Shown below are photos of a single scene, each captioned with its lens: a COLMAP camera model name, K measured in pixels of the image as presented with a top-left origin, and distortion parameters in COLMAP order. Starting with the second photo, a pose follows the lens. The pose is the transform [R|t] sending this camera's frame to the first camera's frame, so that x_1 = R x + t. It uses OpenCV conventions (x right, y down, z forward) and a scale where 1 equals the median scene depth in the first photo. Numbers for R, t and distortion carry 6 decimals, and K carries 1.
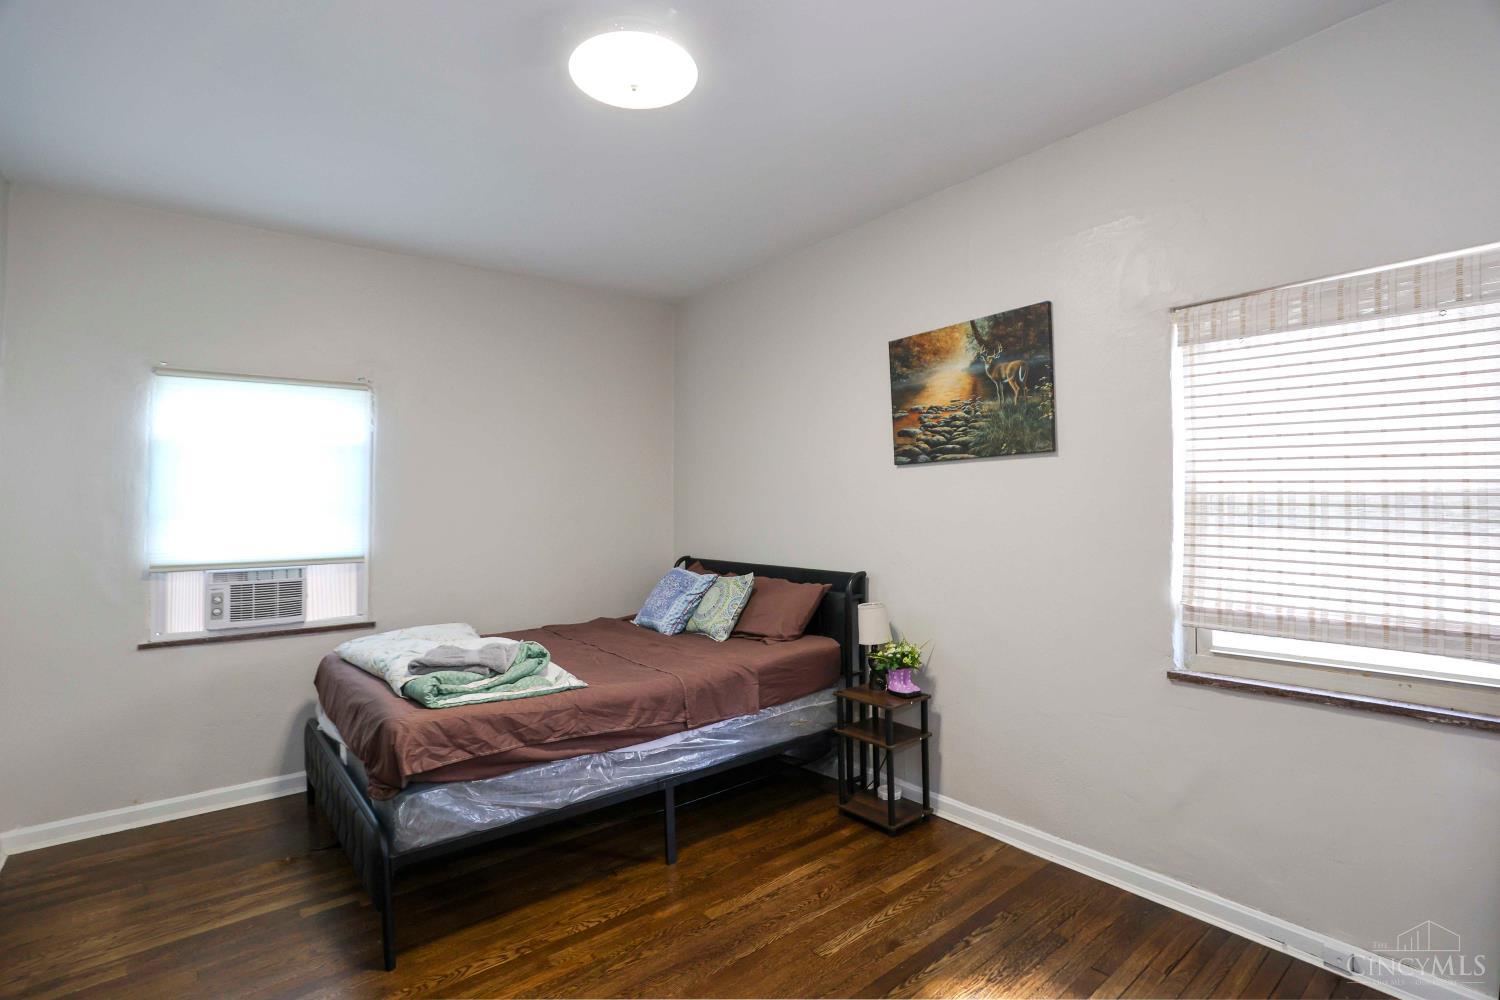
lens RADIAL K [[694.5, 0, 759.0], [0, 694.5, 502.1], [0, 0, 1]] dist [-0.025533, 0.002975]
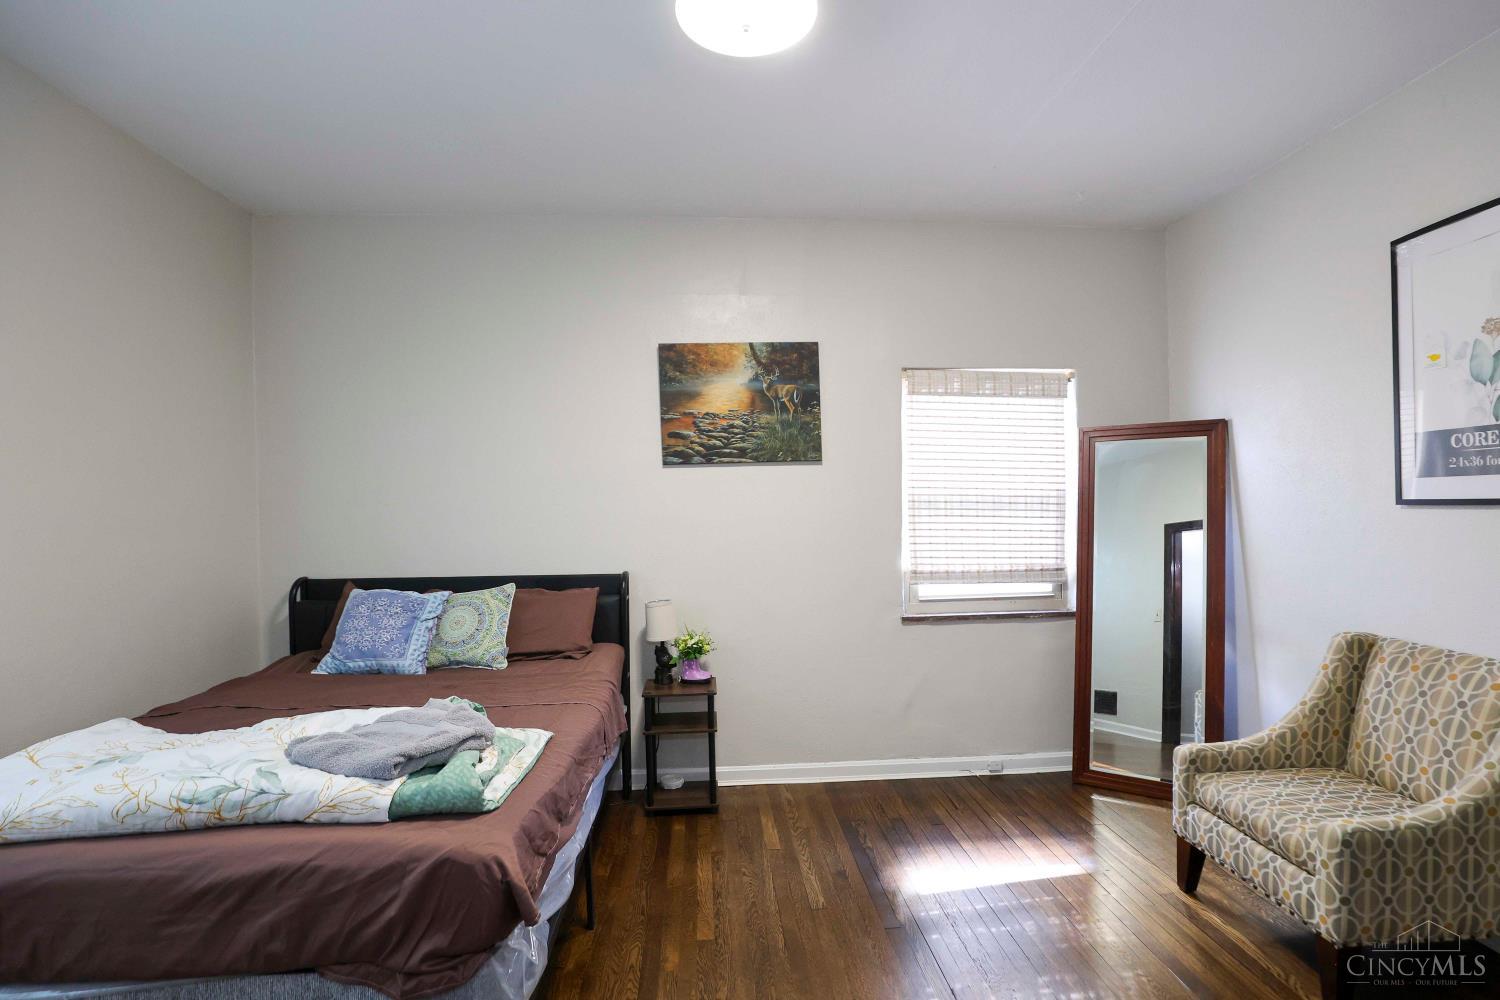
lens RADIAL K [[694.5, 0, 763.4], [0, 694.5, 511.4], [0, 0, 1]] dist [-0.025533, 0.002975]
pose [[0.579293, -0.003486, 0.815112, -0.608970], [0.001640, 0.999994, 0.003112, 0.013915], [-0.815118, -0.000466, 0.579295, 0.308057]]
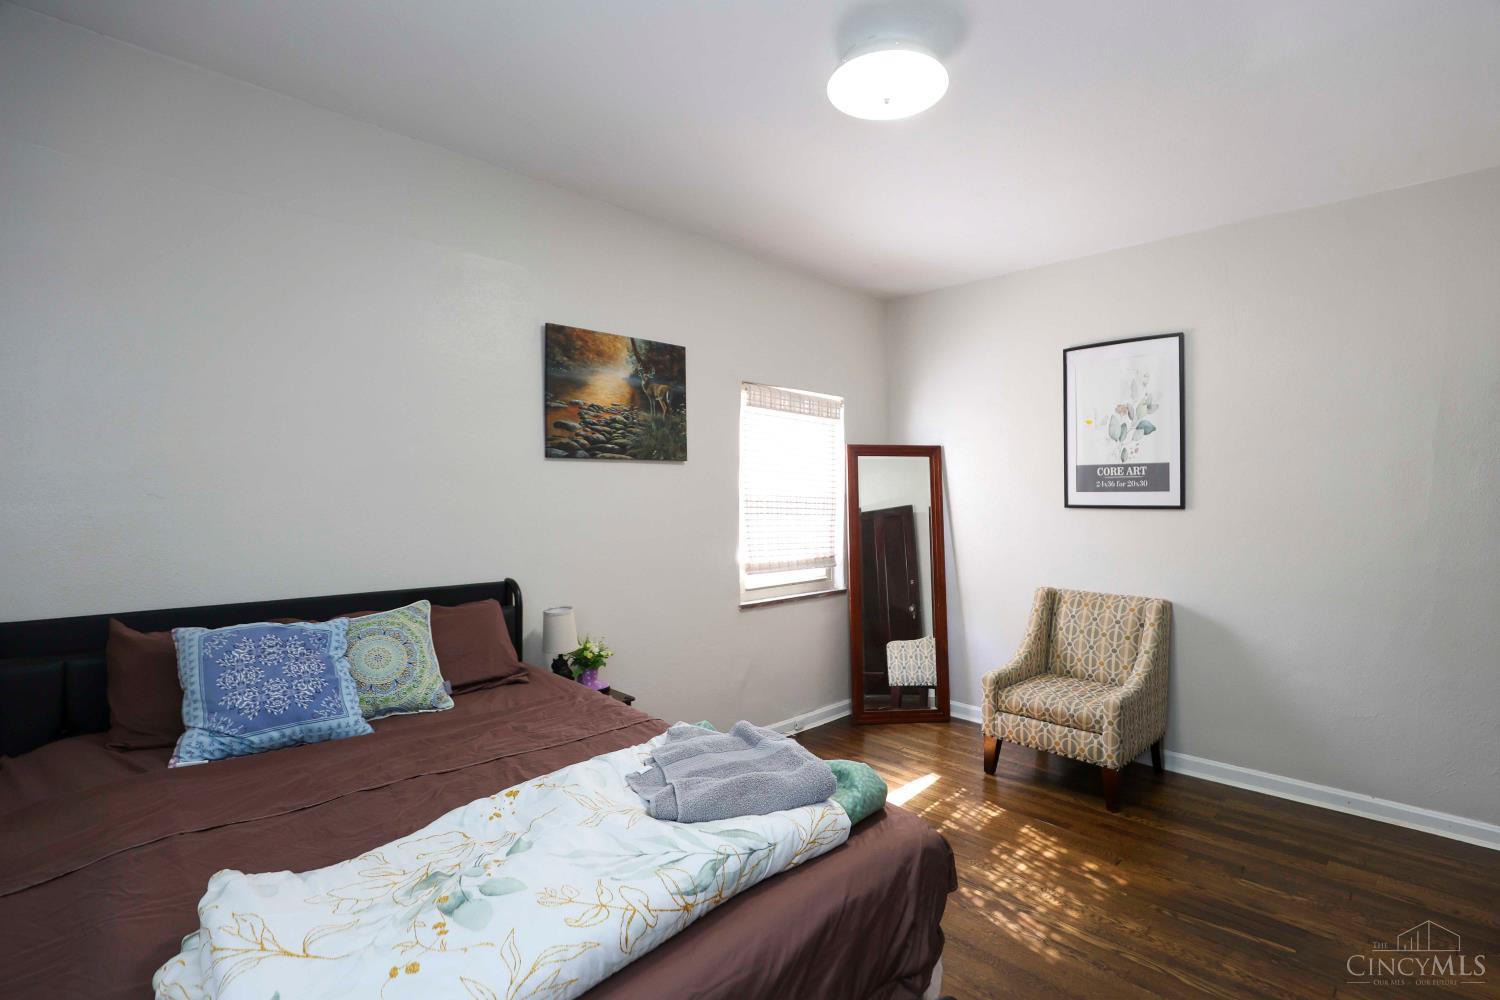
lens RADIAL K [[694.5, 0, 756.0], [0, 694.5, 491.9], [0, 0, 1]] dist [-0.025533, 0.002975]
pose [[-0.081549, 0.019013, 0.996488, -0.816344], [-0.007744, 0.999776, -0.019710, 0.009777], [-0.996639, -0.009324, -0.081383, 0.870619]]
